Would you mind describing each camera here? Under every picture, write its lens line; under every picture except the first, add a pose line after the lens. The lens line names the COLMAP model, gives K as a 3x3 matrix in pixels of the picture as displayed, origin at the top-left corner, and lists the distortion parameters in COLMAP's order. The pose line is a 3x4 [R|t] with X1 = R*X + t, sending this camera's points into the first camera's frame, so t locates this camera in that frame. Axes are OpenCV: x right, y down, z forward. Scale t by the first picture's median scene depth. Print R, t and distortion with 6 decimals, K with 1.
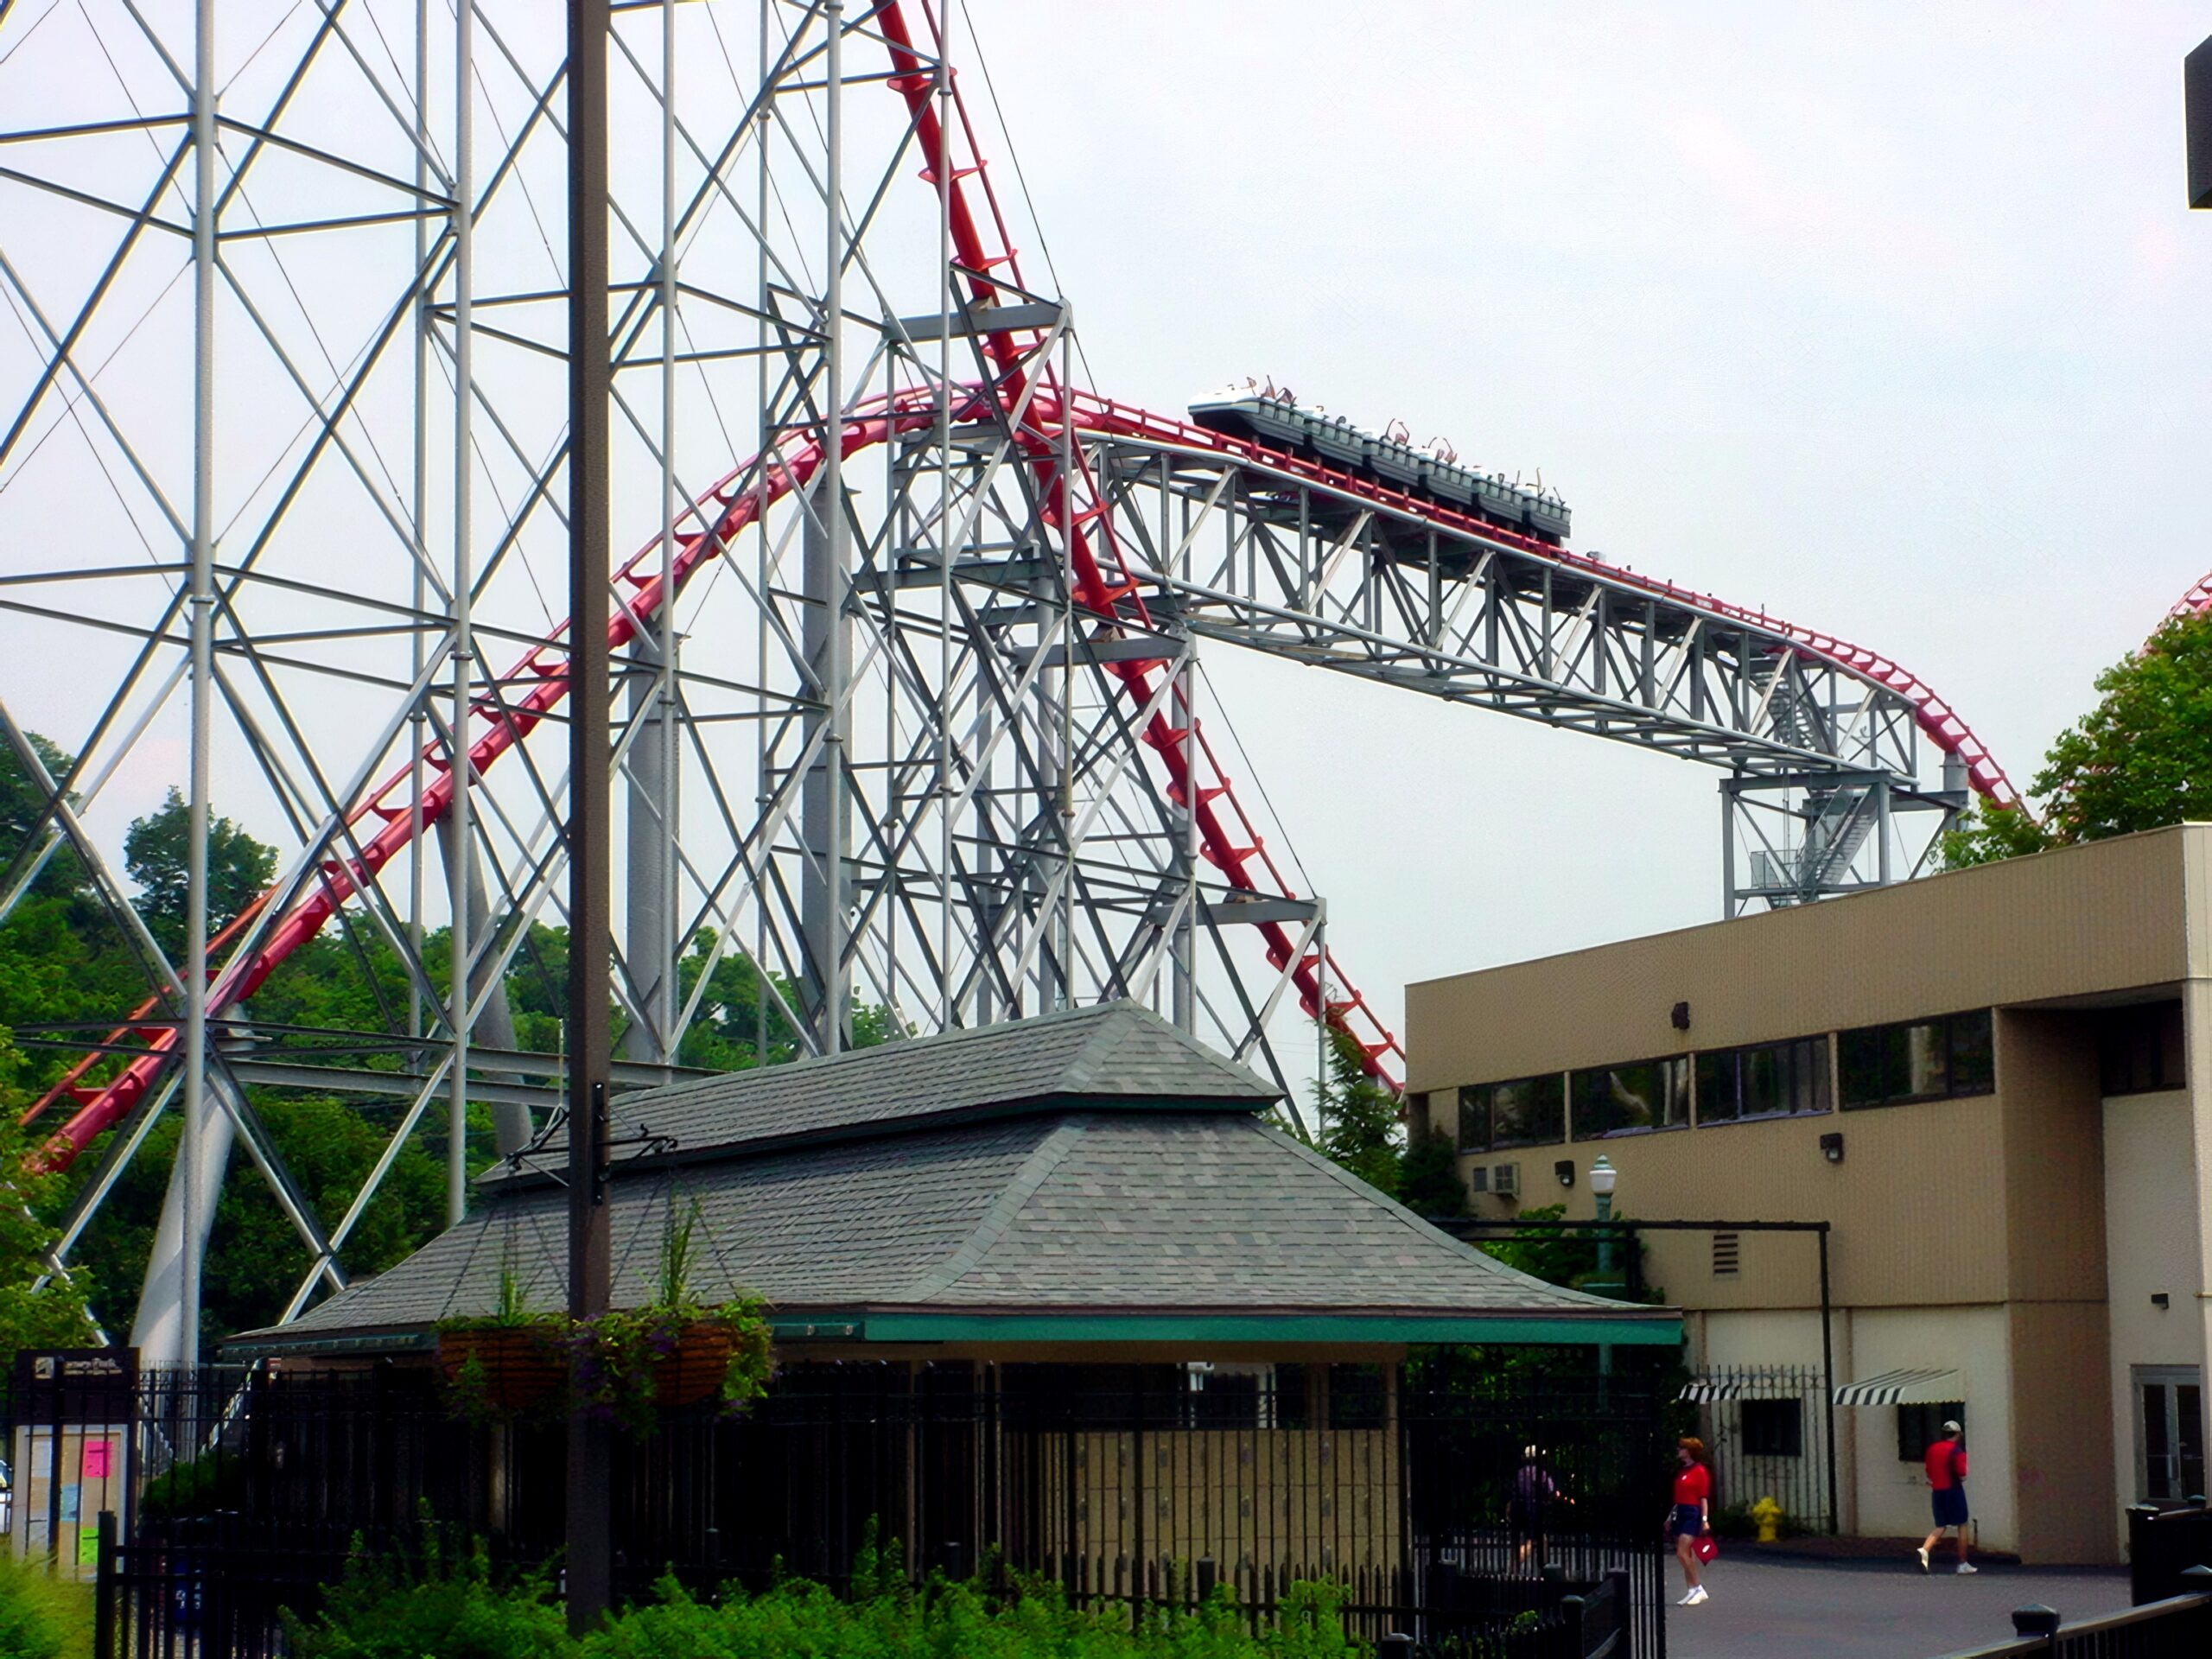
lens RADIAL K [[5836.5, 0, 907.1], [0, 5836.5, 823.0], [0, 0, 1]] dist [0.273089, 4.055859]
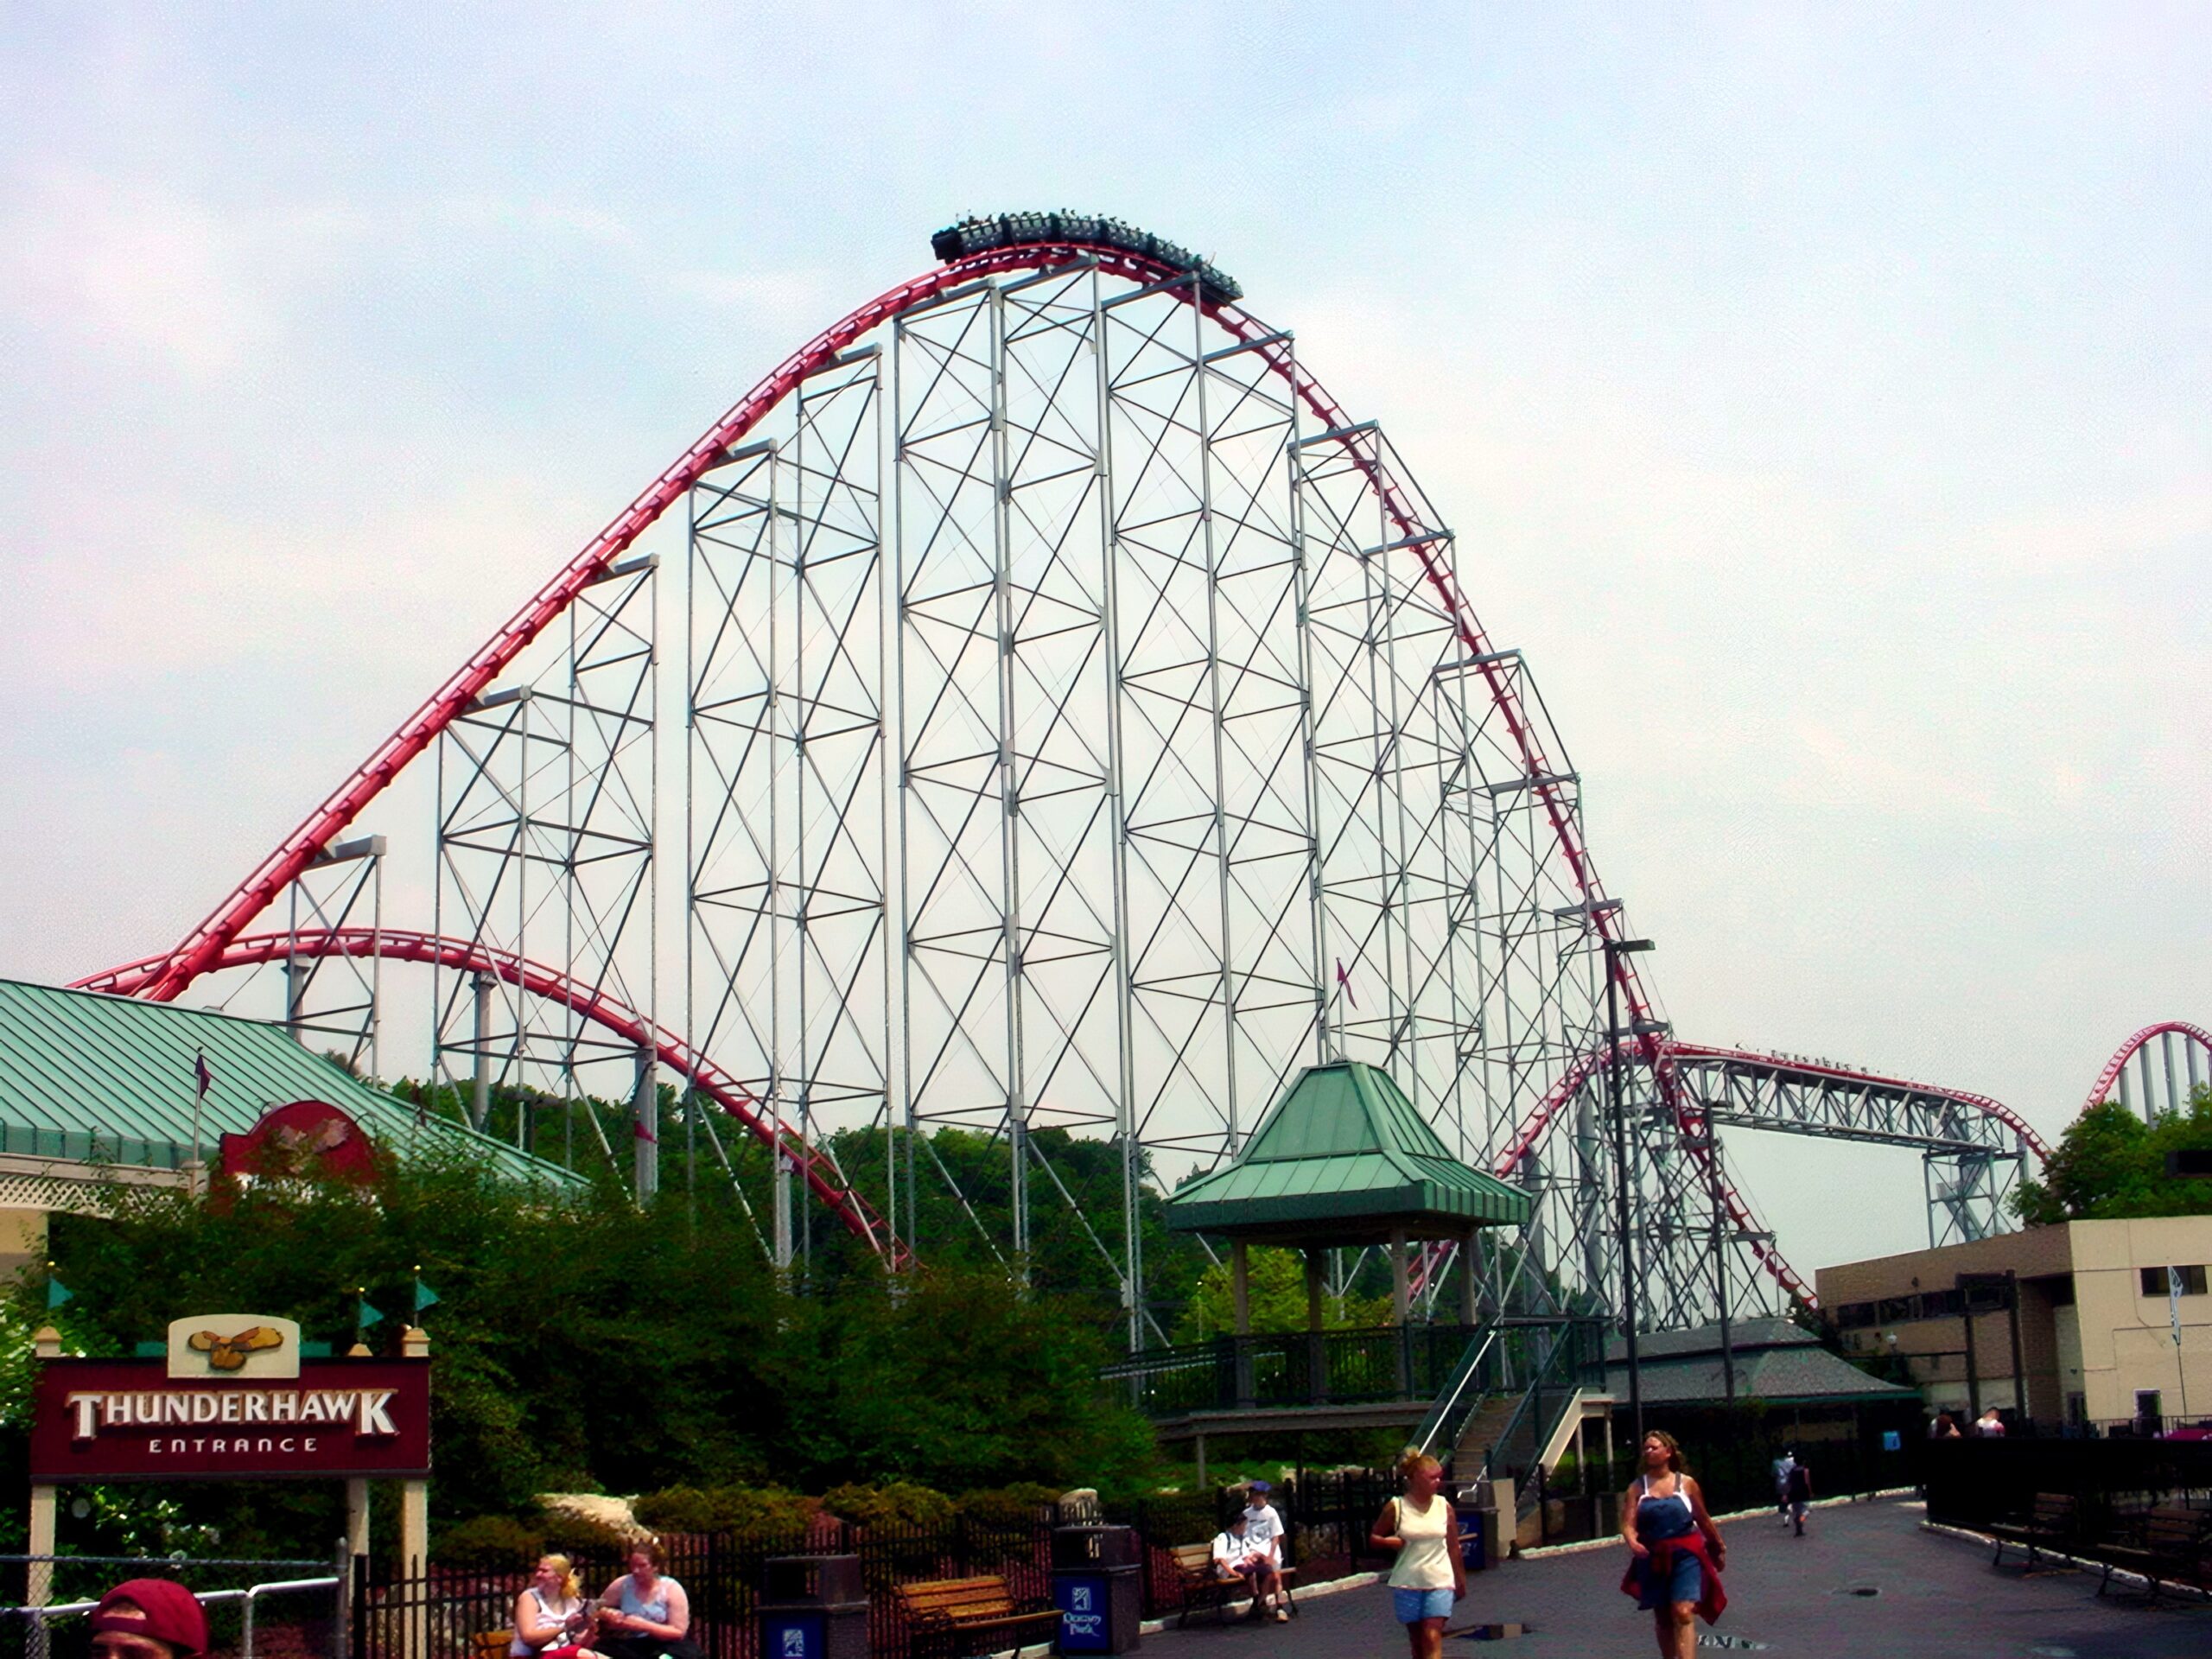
lens RADIAL K [[3321.5, 0, 1106.0], [0, 3321.5, 829.5], [0, 0, 1]] dist [-0.203078, 0.894729]
pose [[0.993285, -0.058211, -0.099979, -0.058746], [0.049176, 0.994675, -0.090568, -0.040410], [0.104719, 0.085044, 0.990859, -0.437650]]
